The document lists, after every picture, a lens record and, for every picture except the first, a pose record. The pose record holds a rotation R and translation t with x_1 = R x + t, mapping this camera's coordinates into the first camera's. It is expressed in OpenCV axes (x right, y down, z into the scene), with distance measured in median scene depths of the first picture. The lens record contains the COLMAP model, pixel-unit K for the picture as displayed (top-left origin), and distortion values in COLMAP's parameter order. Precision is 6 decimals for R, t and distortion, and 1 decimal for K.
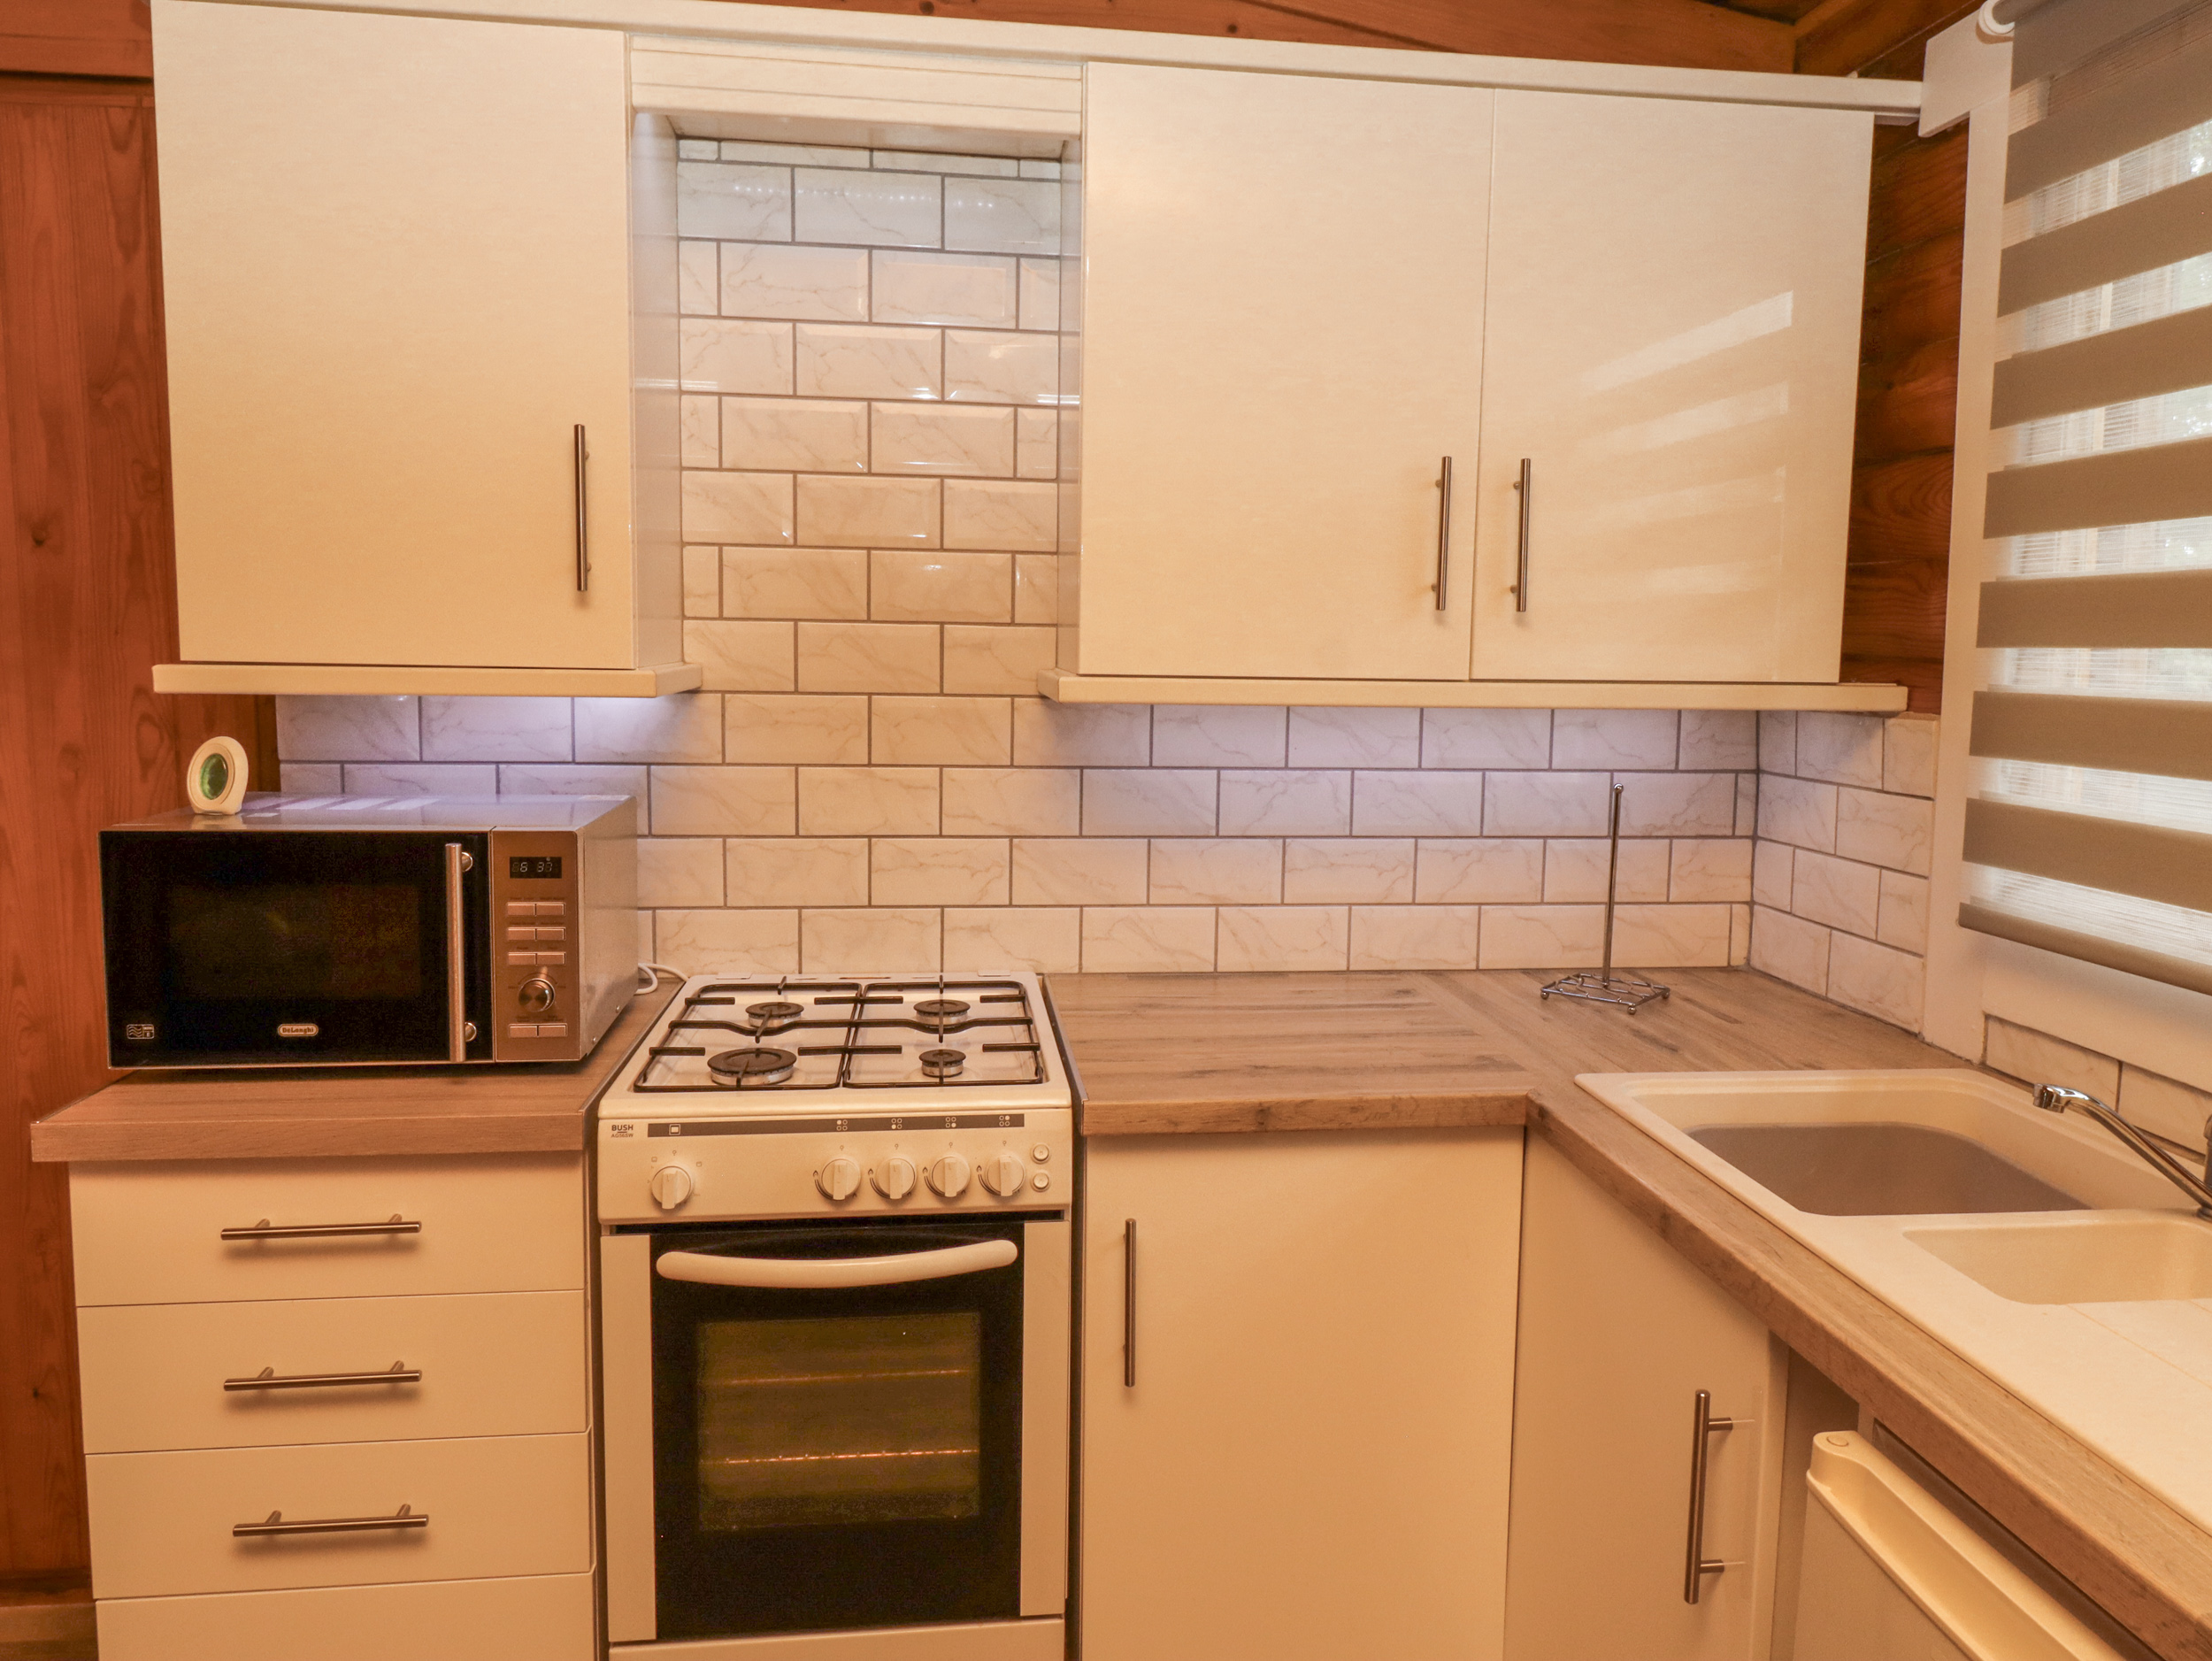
lens RADIAL K [[1488.2, 0, 1132.8], [0, 1488.2, 797.1], [0, 0, 1]] dist [0.005786, -0.009534]
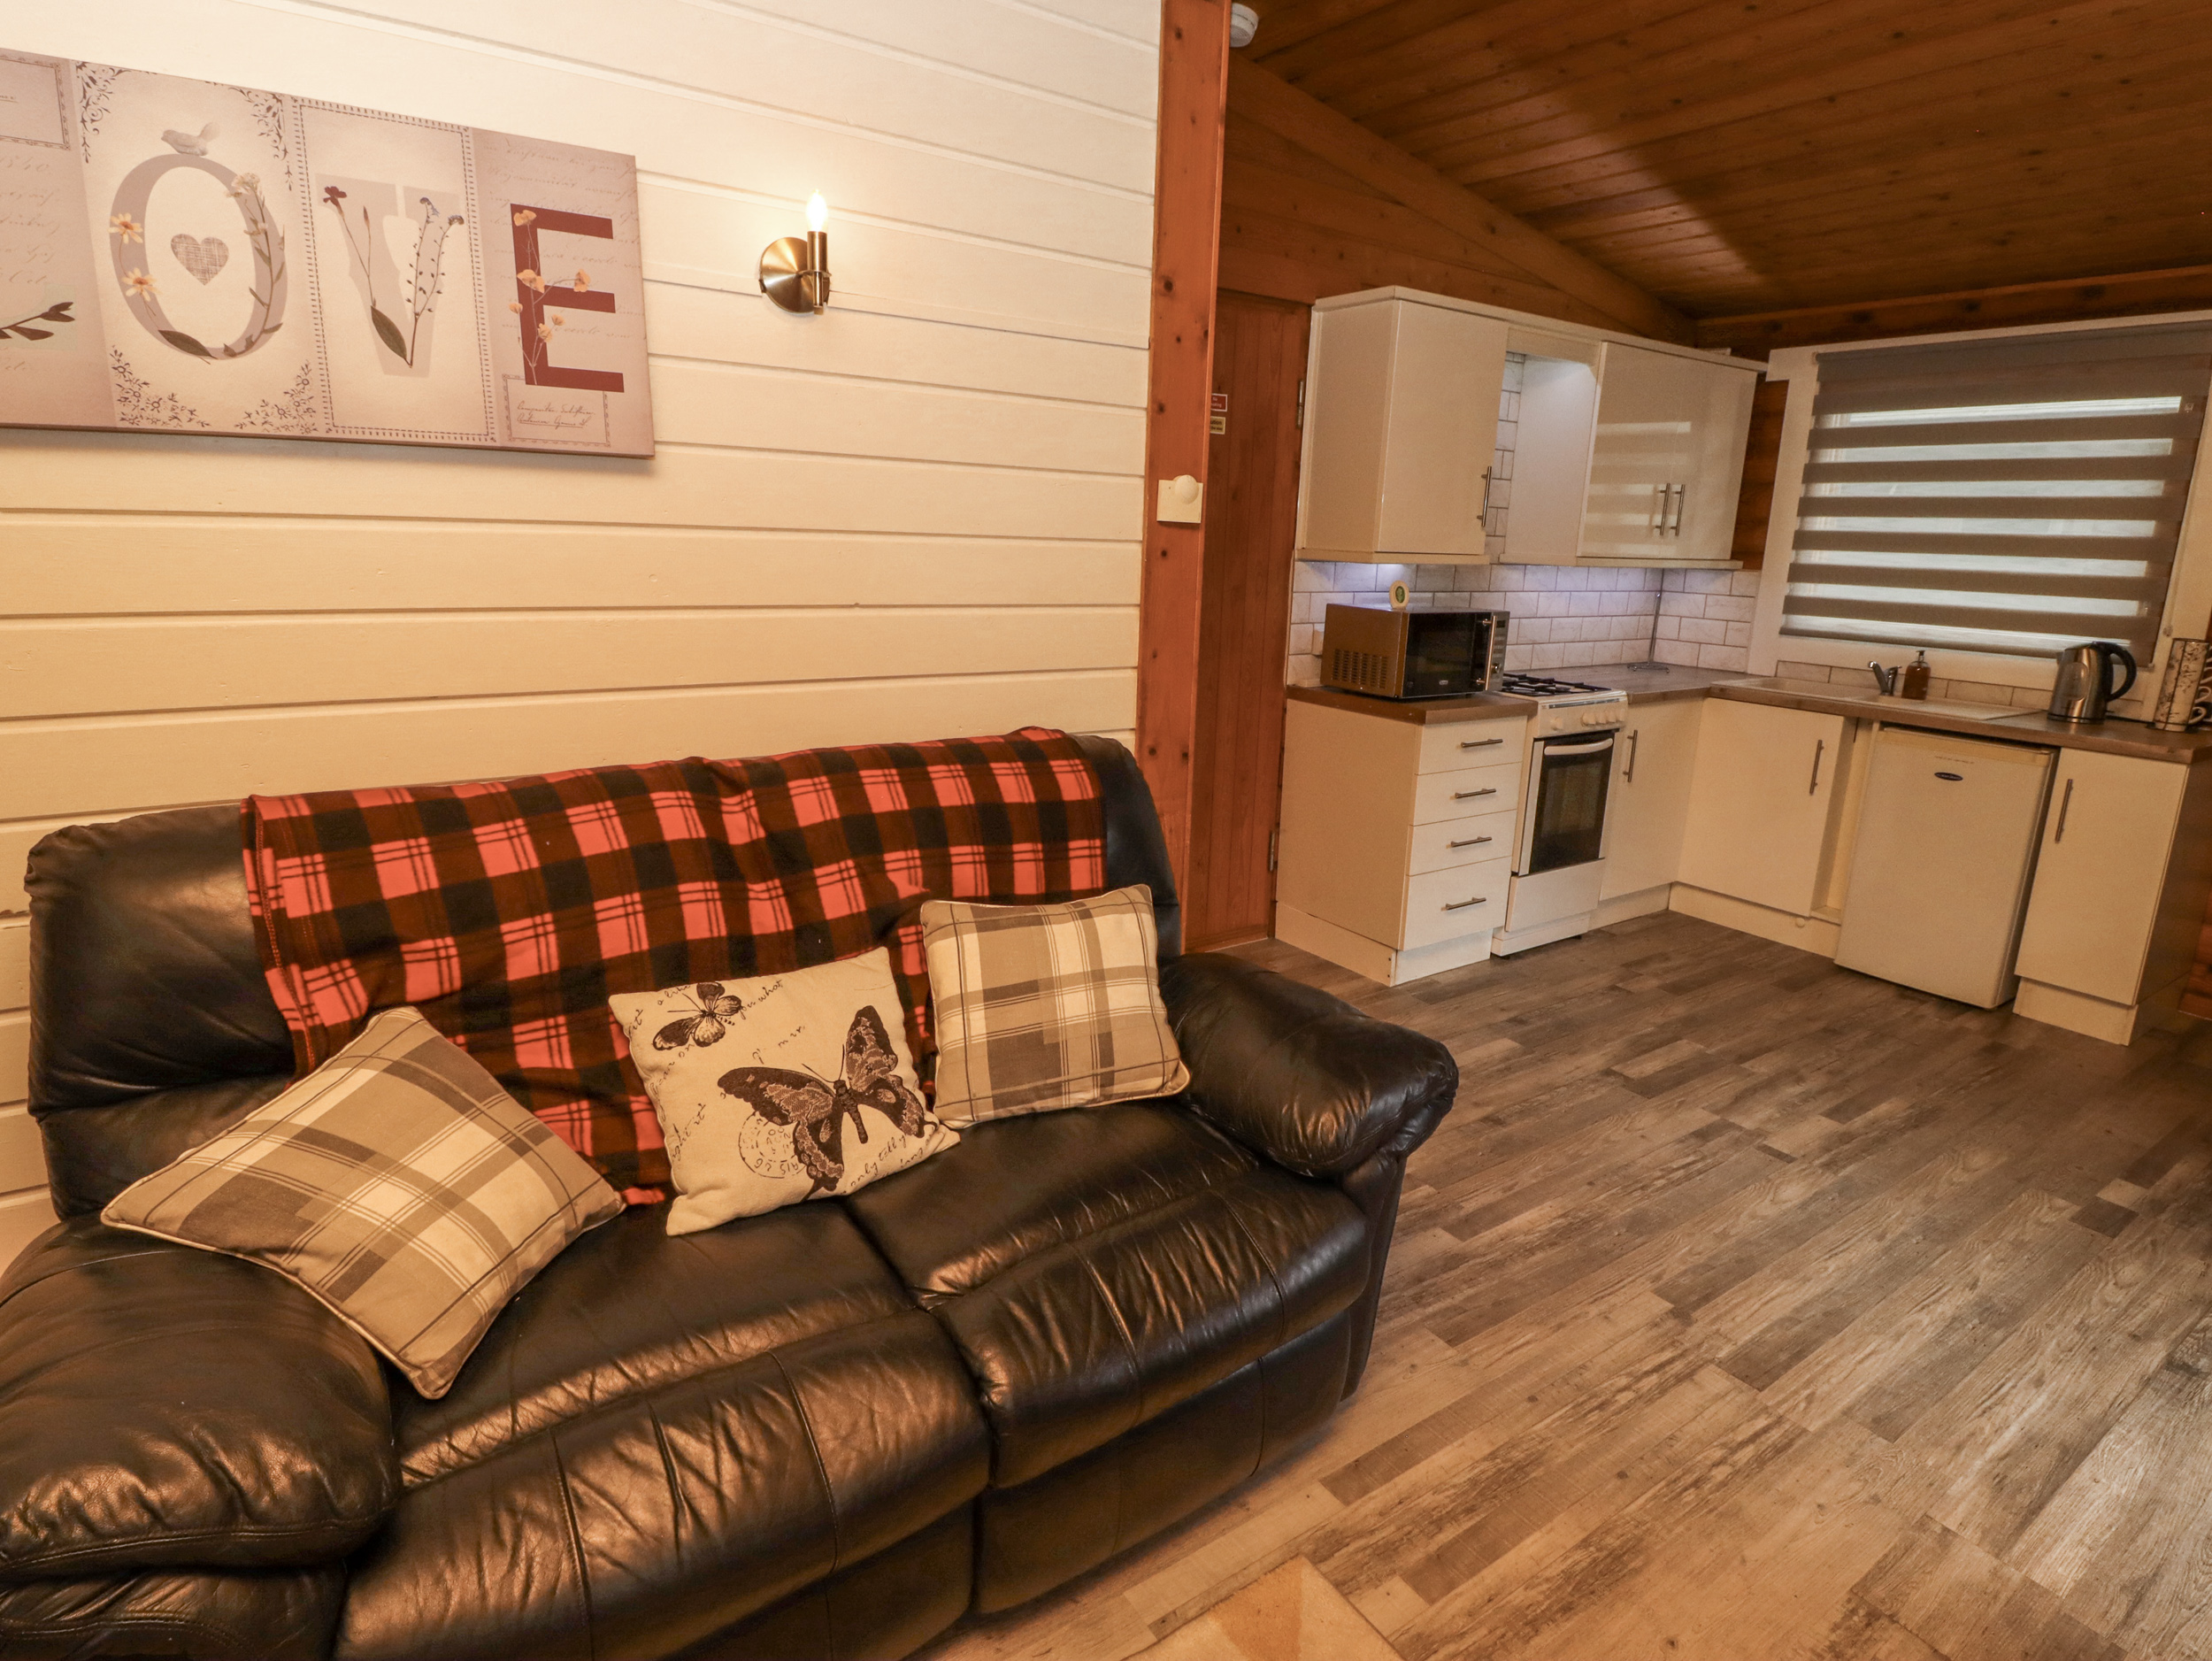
lens RADIAL K [[1170.3, 0, 1129.3], [0, 1170.3, 791.1], [0, 0, 1]] dist [0.006827, -0.016604]
pose [[0.888761, -0.087465, 0.449948, -2.006606], [0.028163, 0.990191, 0.136853, 0.035028], [-0.457504, -0.108958, 0.882507, -0.705477]]
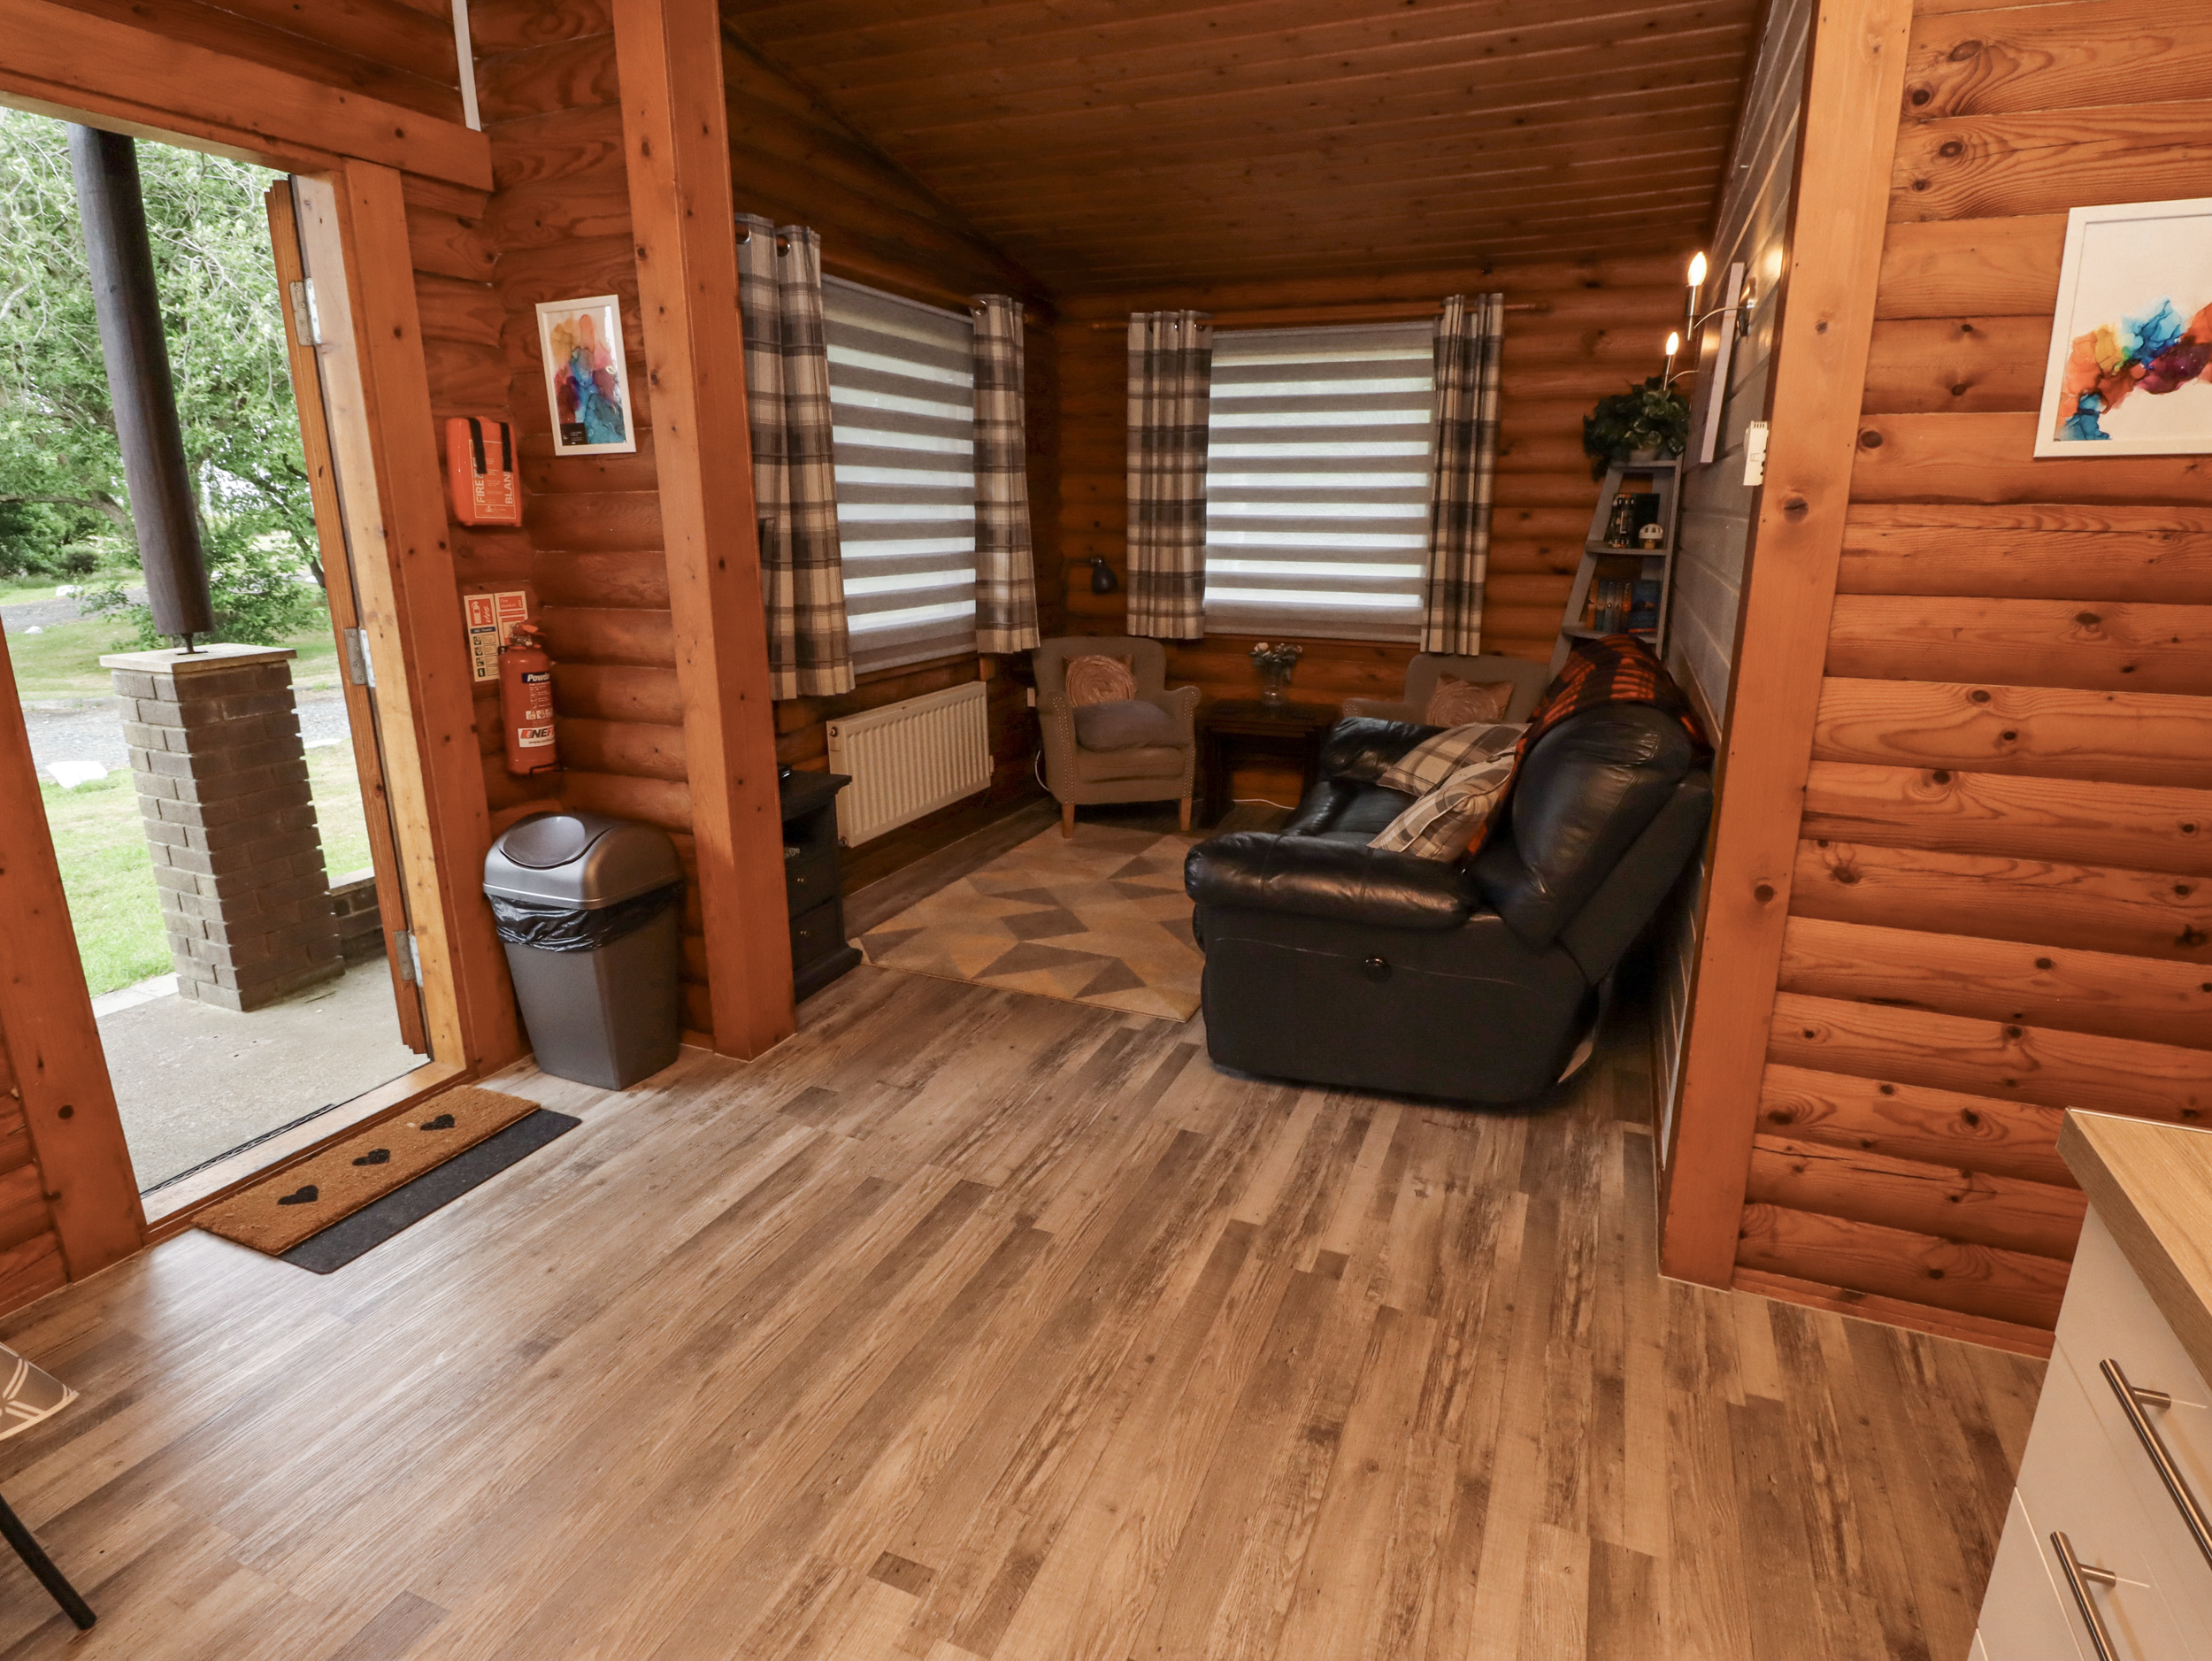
lens RADIAL K [[1155.4, 0, 1130.7], [0, 1155.4, 801.7], [0, 0, 1]] dist [0.004510, -0.017202]
pose [[-0.494117, 0.198715, -0.846381, 0.029459], [-0.104038, 0.953017, 0.284489, -0.061719], [0.863148, 0.228627, -0.450228, 0.681918]]
